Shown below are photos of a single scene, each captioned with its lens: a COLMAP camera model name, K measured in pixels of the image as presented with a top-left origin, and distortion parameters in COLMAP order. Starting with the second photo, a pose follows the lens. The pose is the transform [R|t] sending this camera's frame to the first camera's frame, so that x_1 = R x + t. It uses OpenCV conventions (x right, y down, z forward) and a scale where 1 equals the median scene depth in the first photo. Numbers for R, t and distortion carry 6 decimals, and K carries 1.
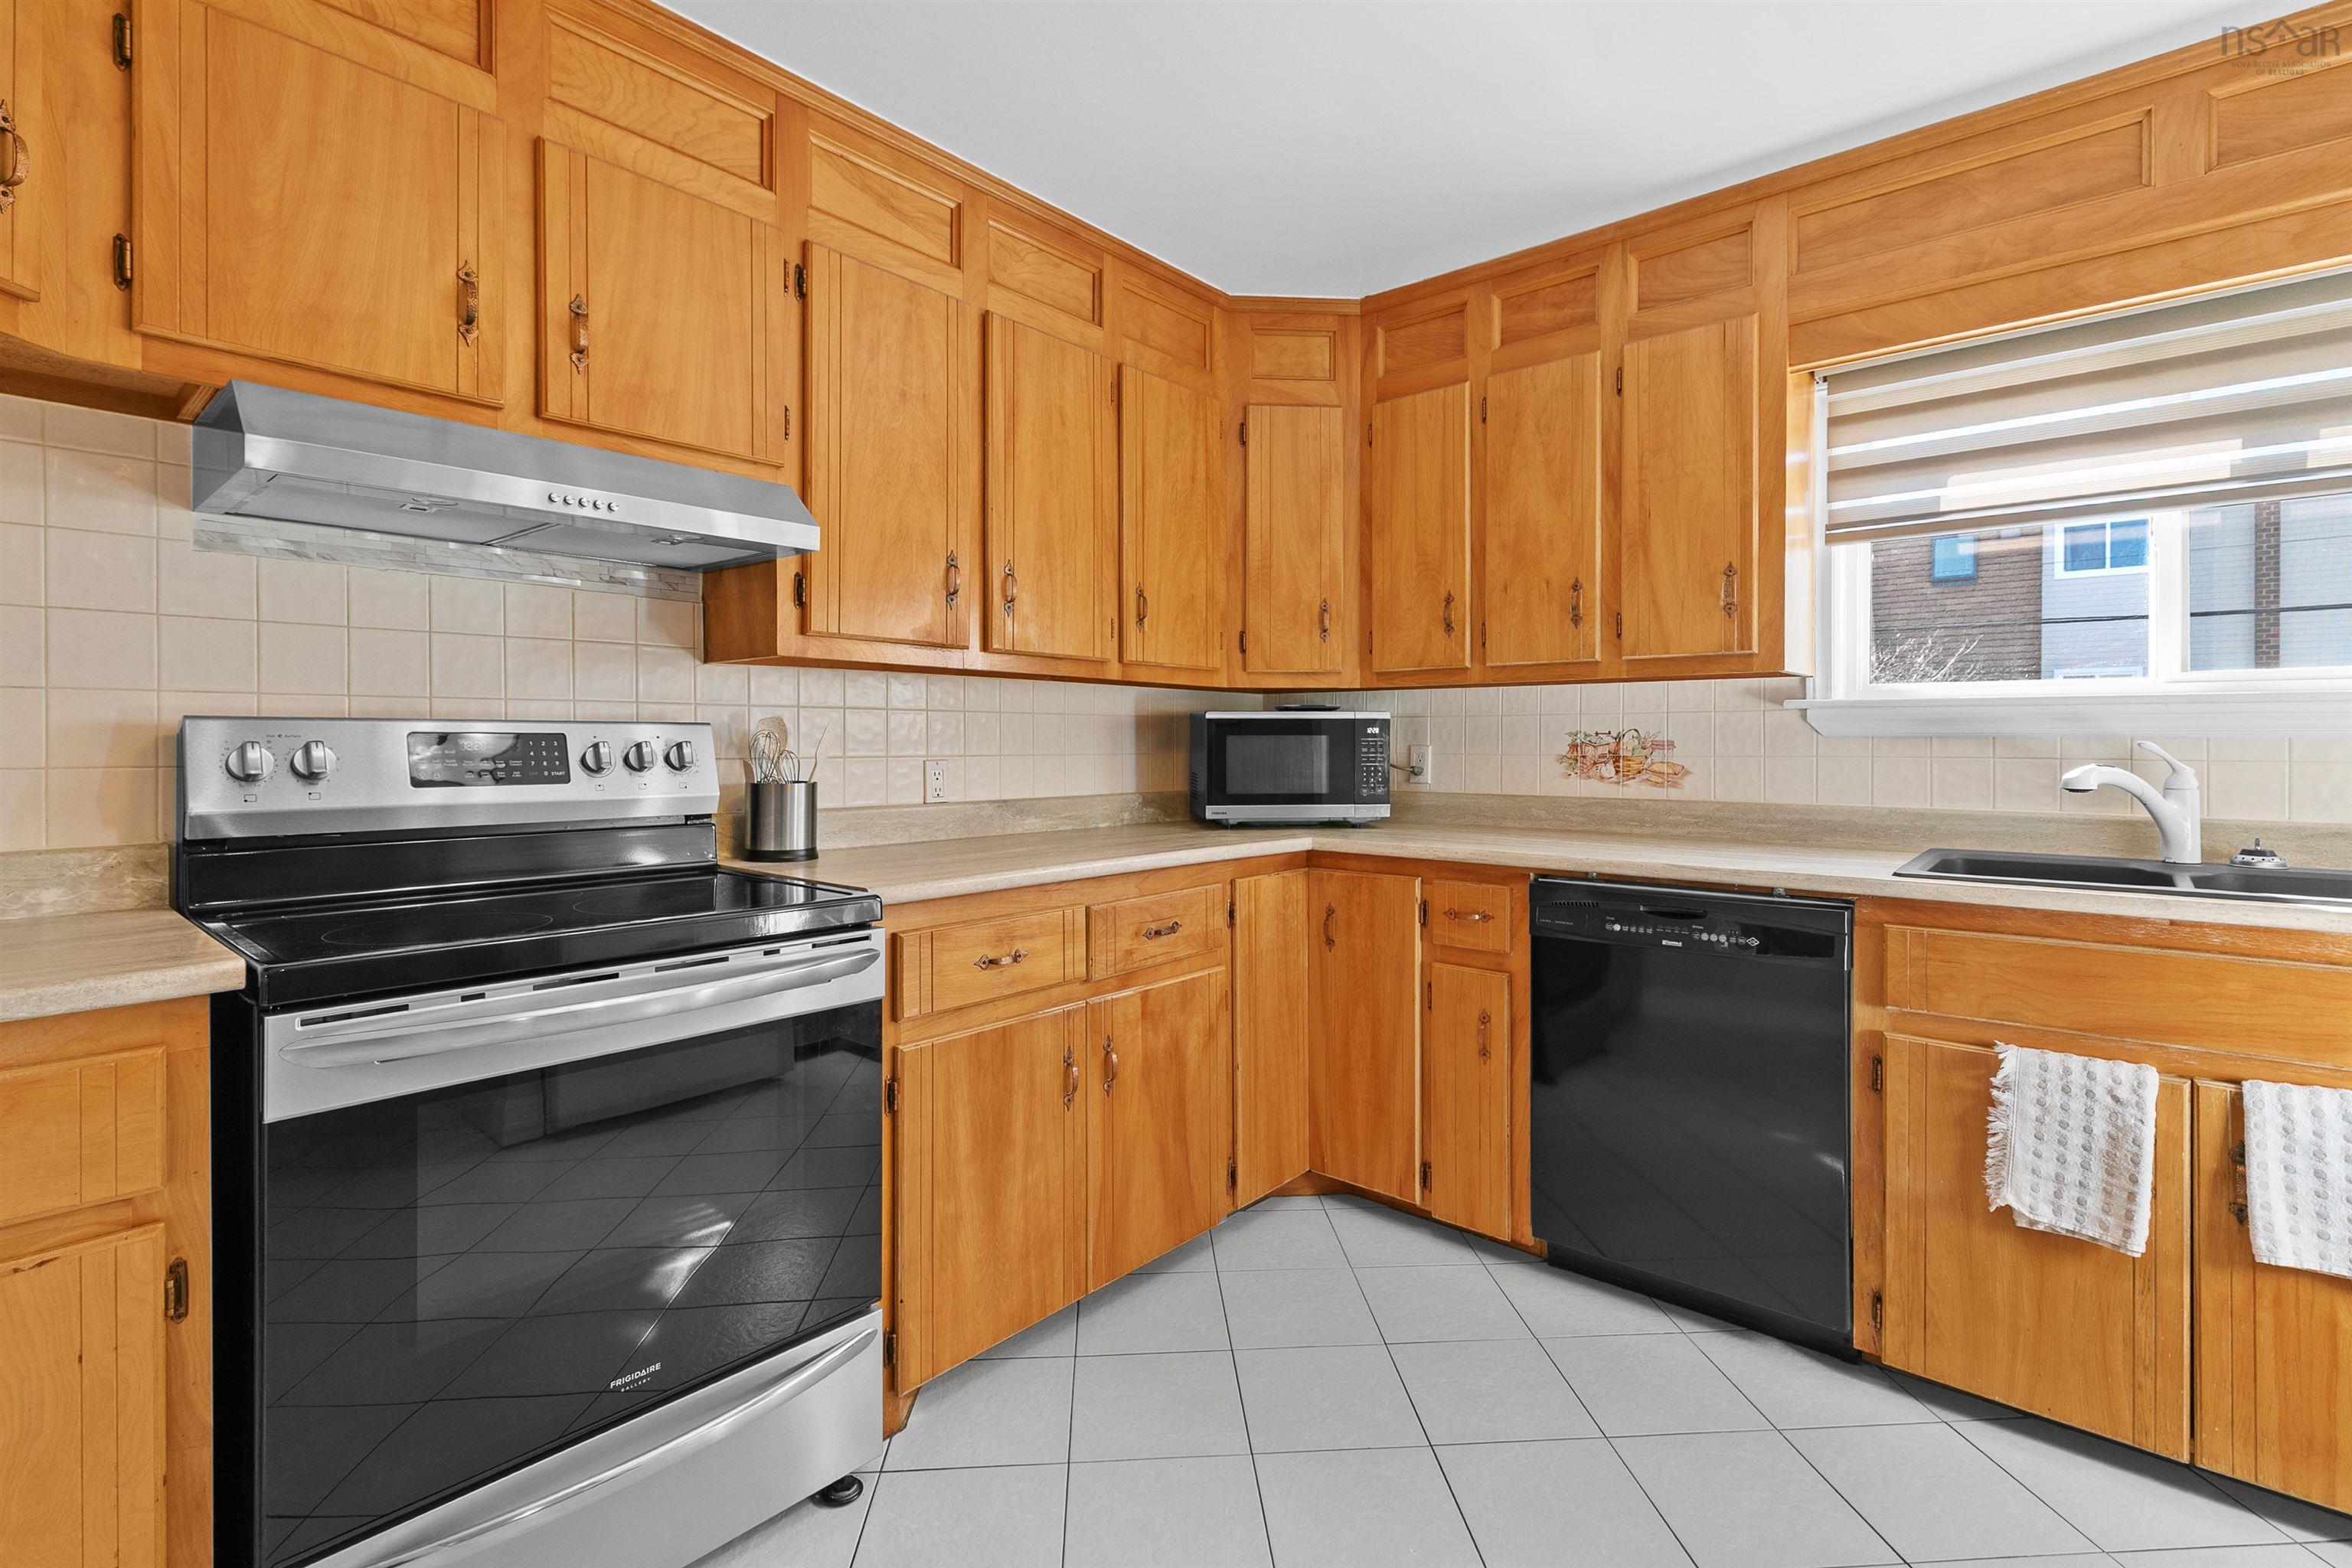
lens RADIAL K [[1074.7, 0, 1190.6], [0, 1074.7, 749.0], [0, 0, 1]] dist [0.005524, -0.001005]
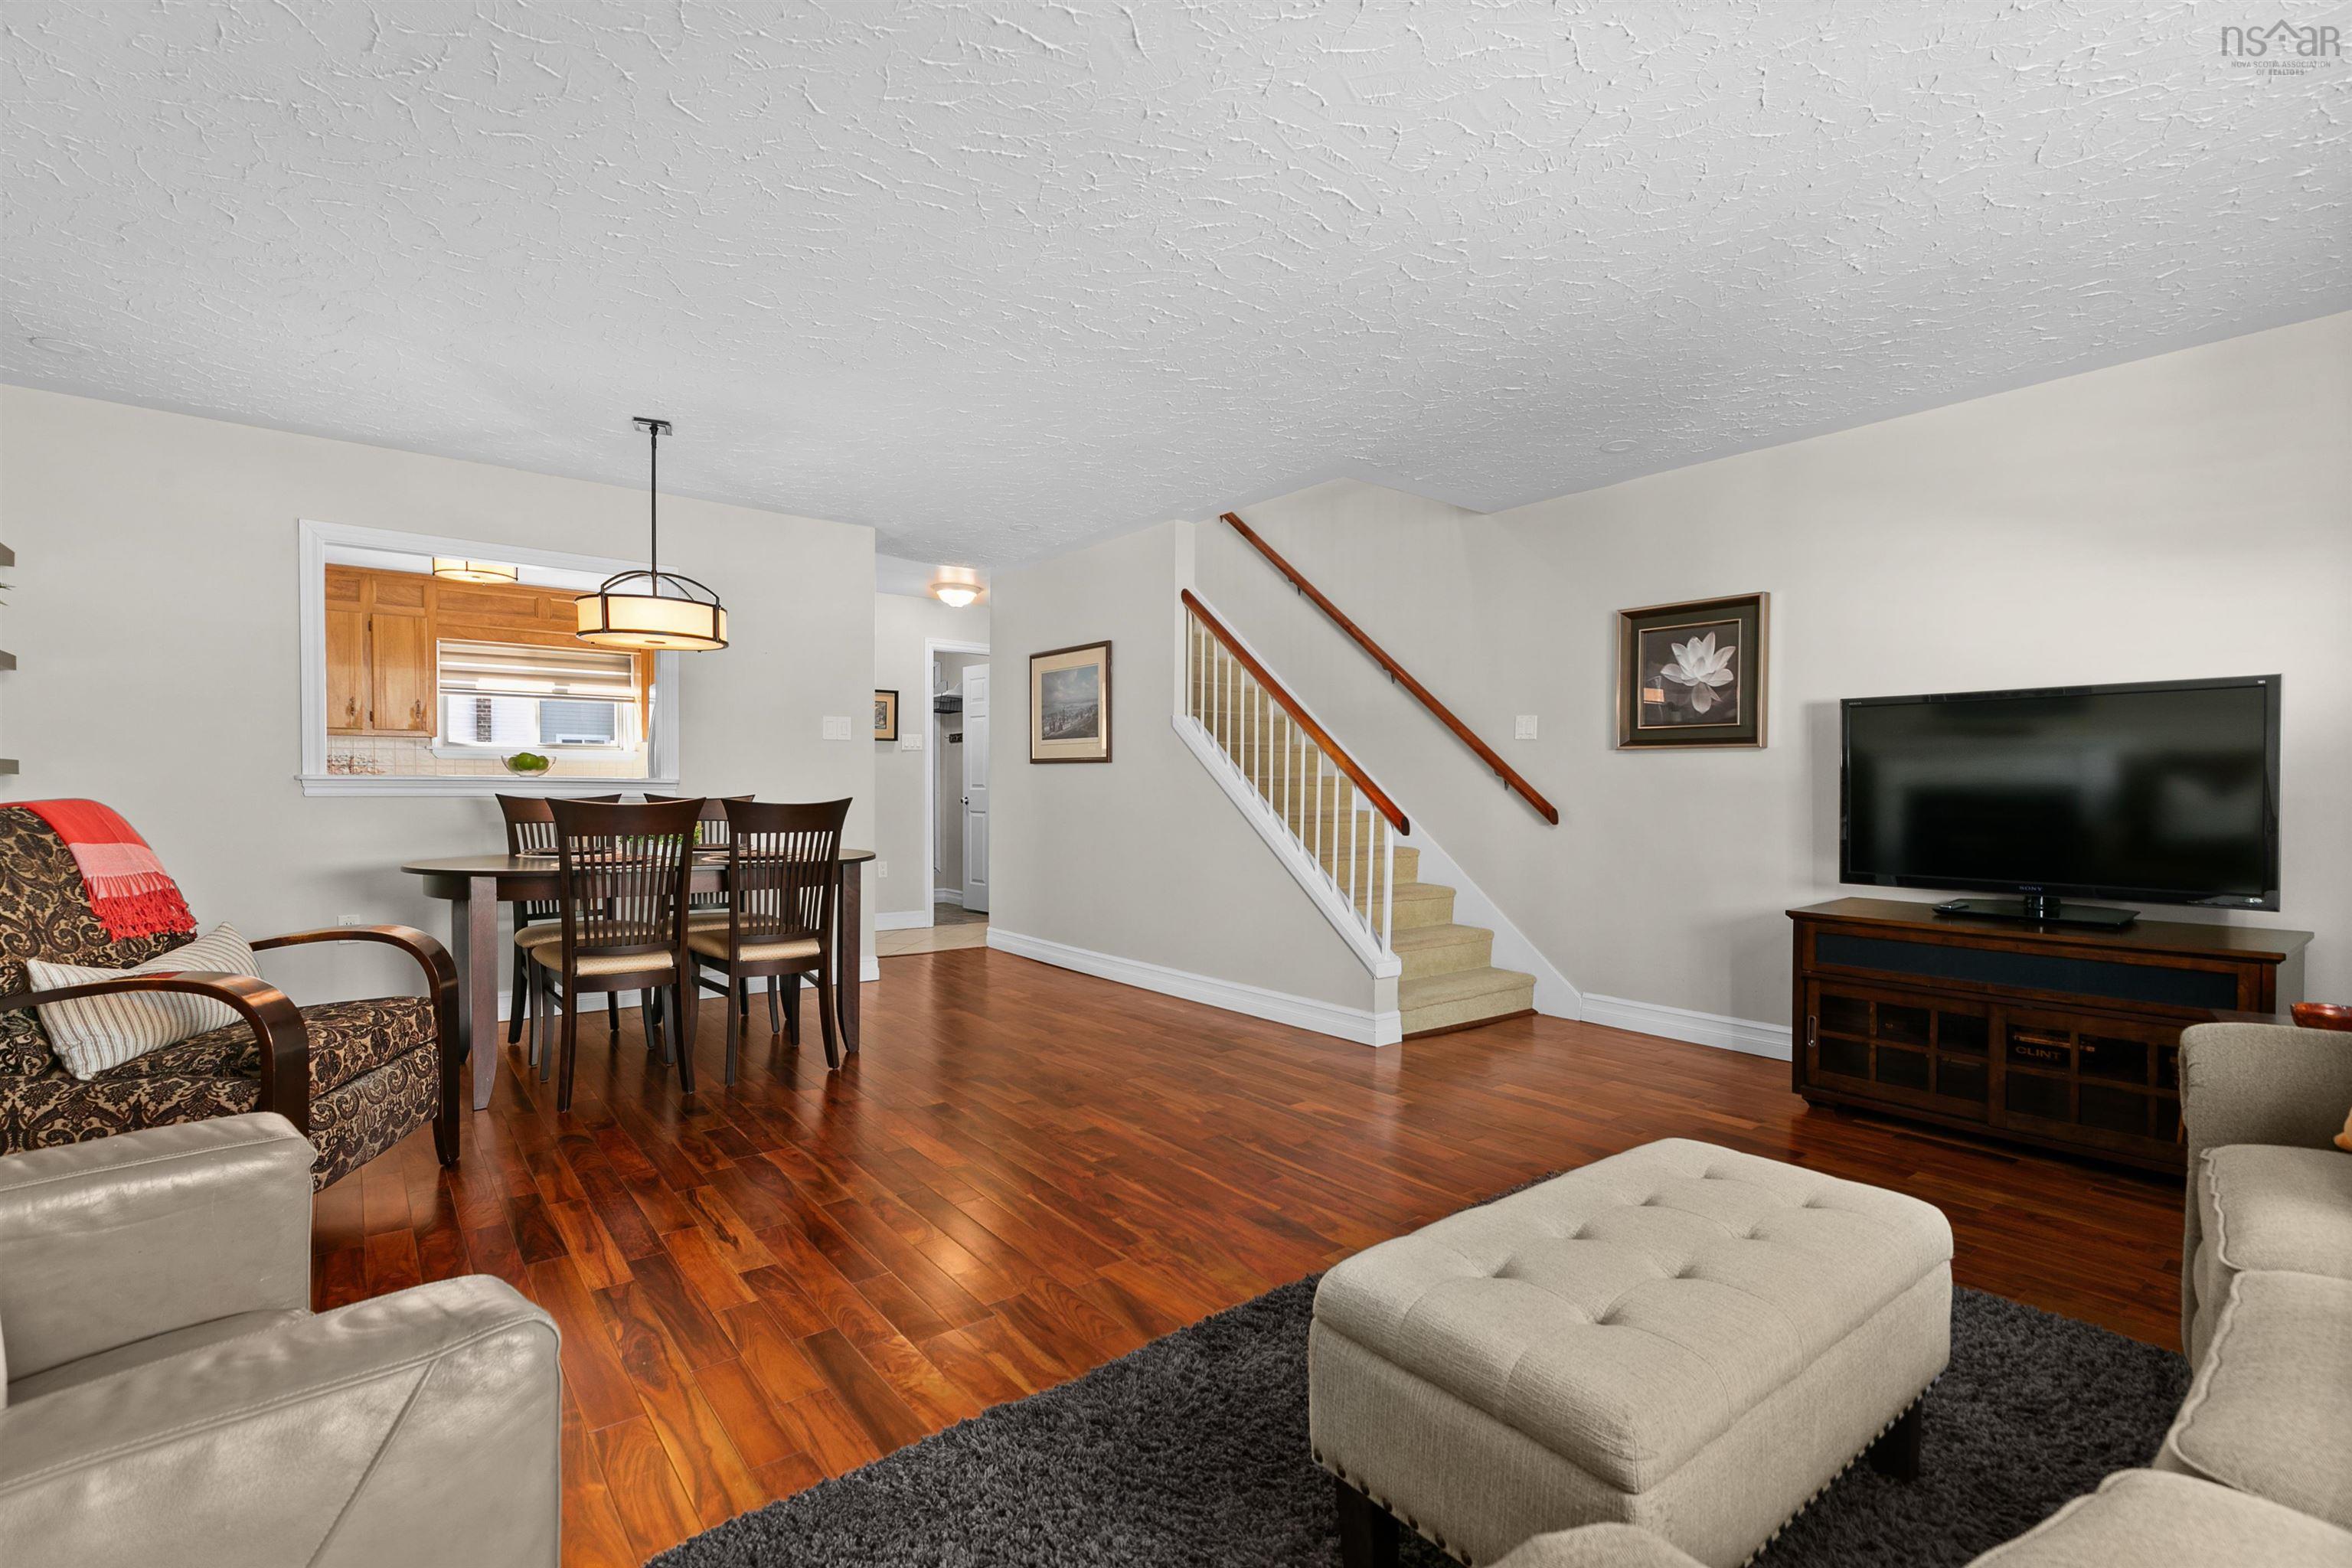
lens RADIAL K [[1074.7, 0, 1181.4], [0, 1074.7, 795.7], [0, 0, 1]] dist [0.005524, -0.001005]
pose [[0.184579, -0.003158, 0.982813, -1.959829], [-0.008017, 0.999957, 0.004718, 0.053804], [-0.982785, -0.008750, 0.184545, -1.560244]]
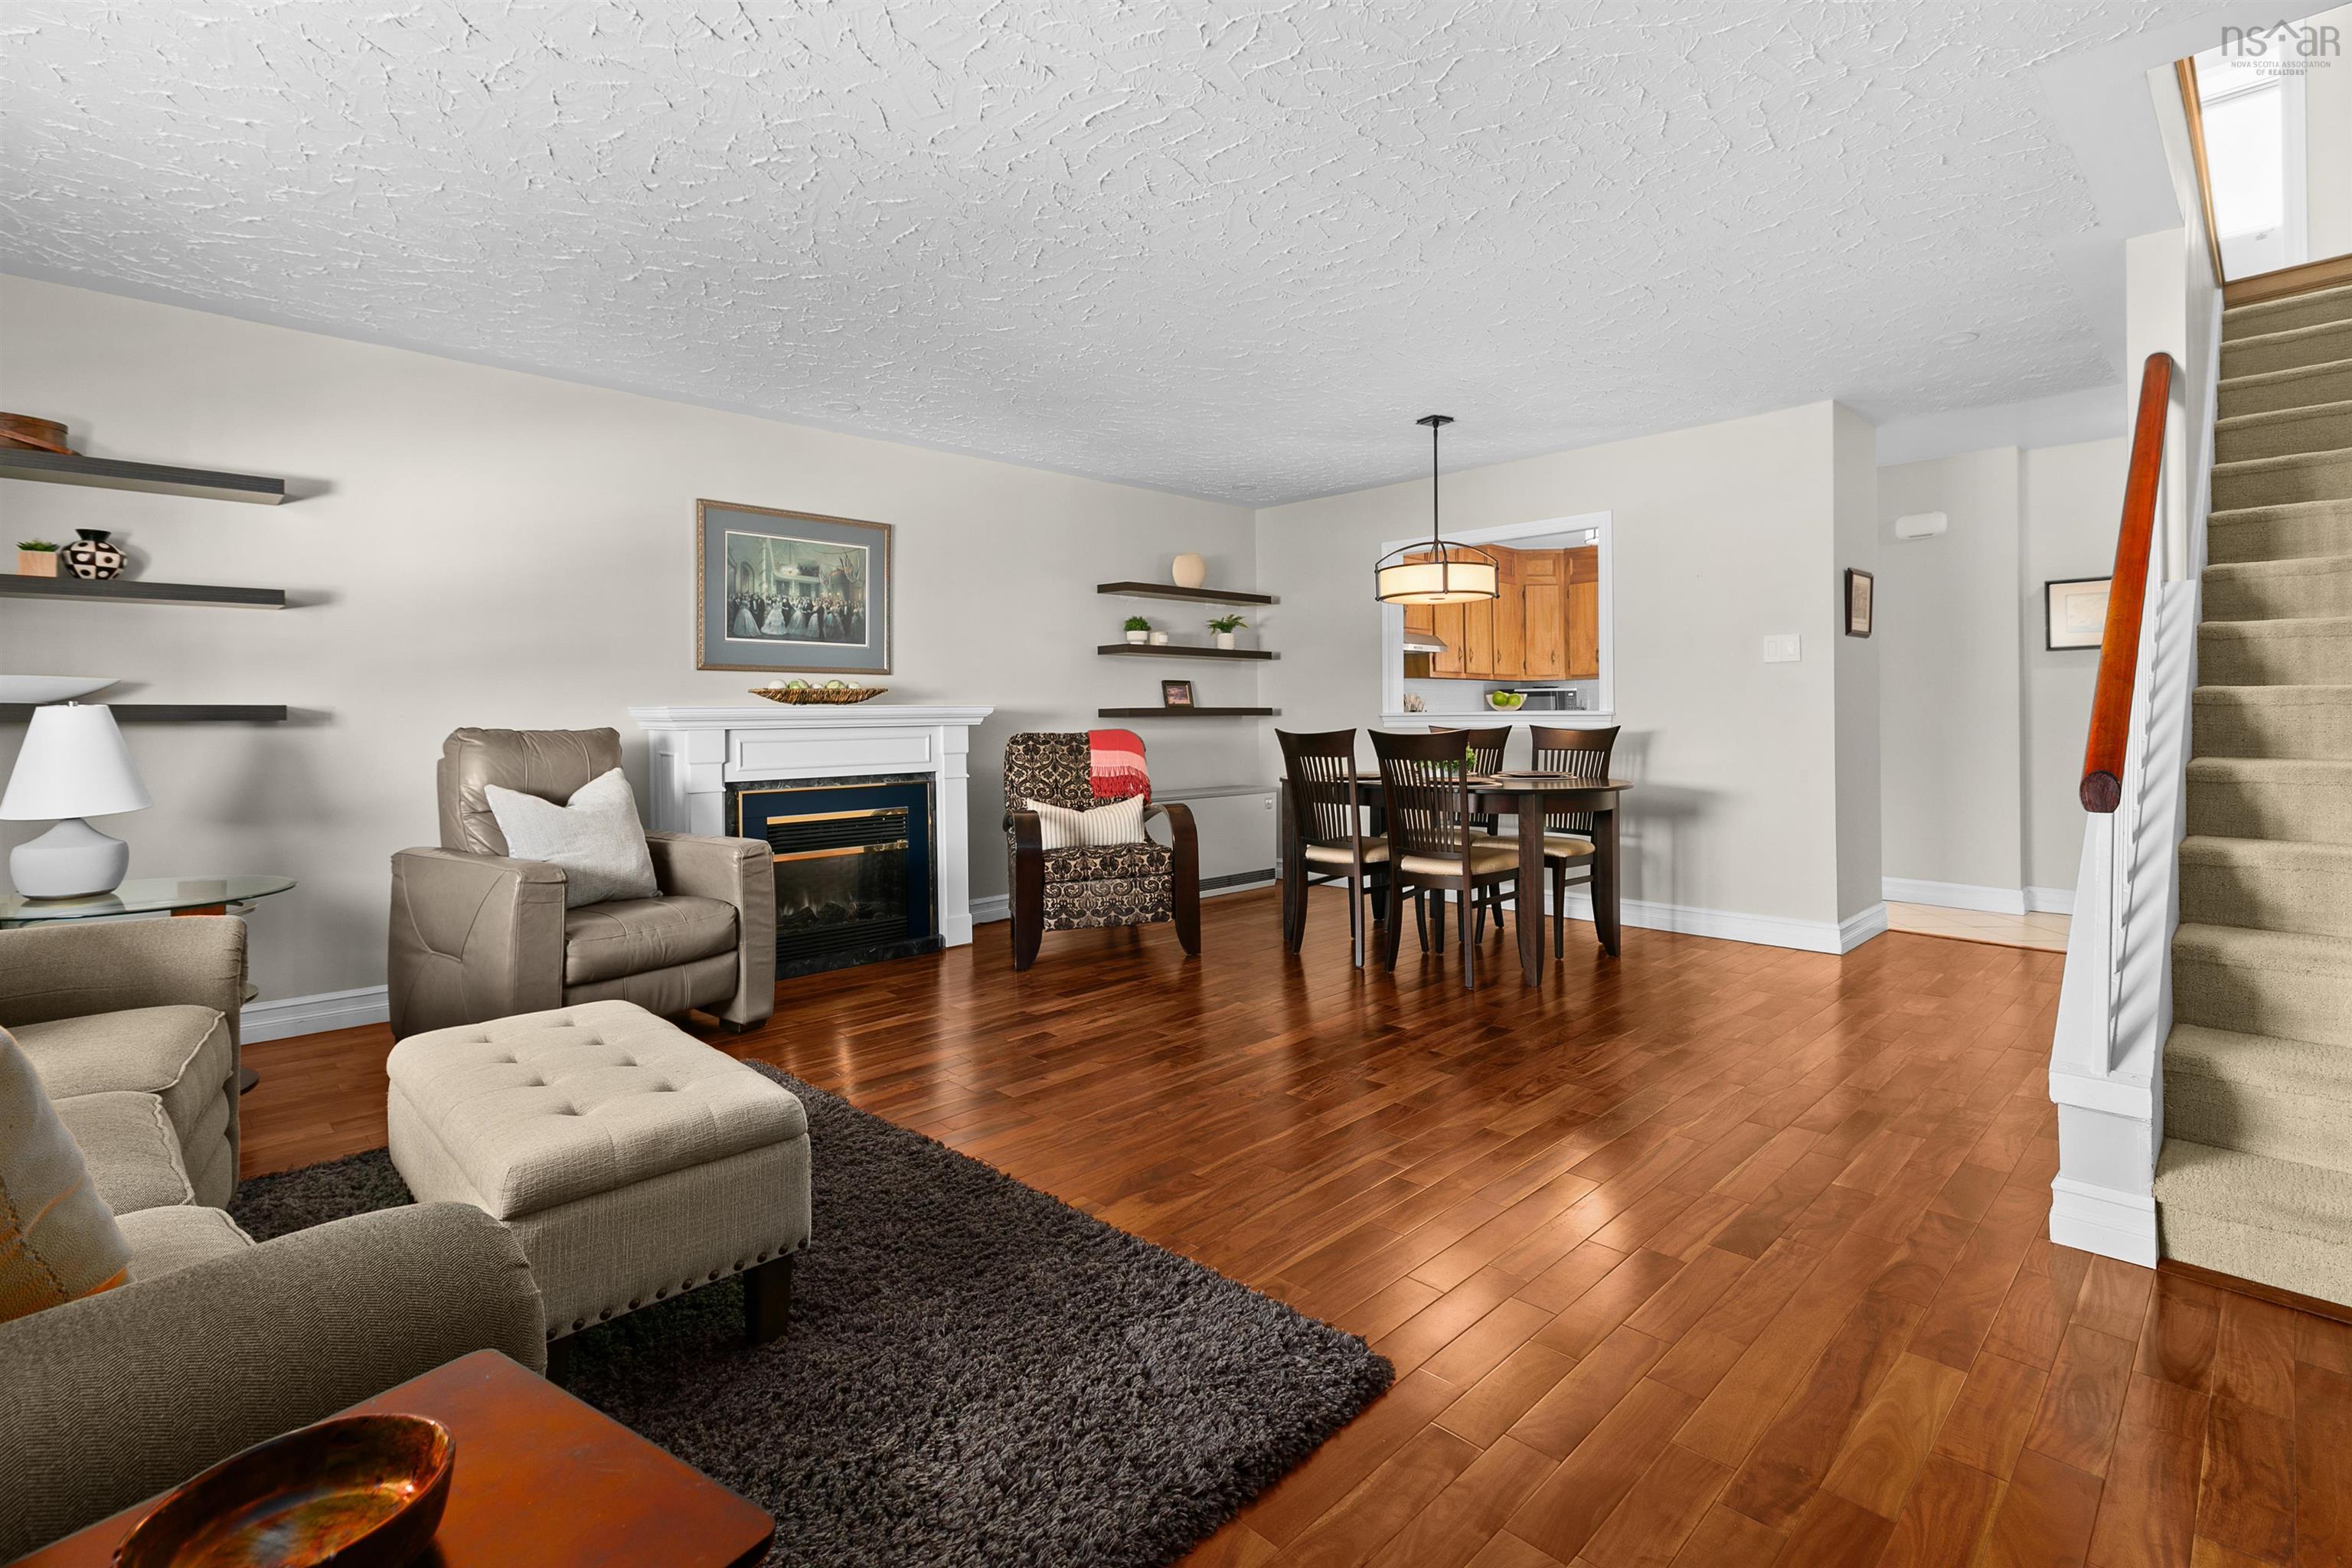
lens RADIAL K [[1074.7, 0, 1159.1], [0, 1074.7, 706.4], [0, 0, 1]] dist [0.005524, -0.001005]
pose [[0.994926, -0.006572, -0.100394, -0.795166], [0.005583, 0.999933, -0.010128, 0.046504], [0.100454, 0.009517, 0.994896, -2.481523]]
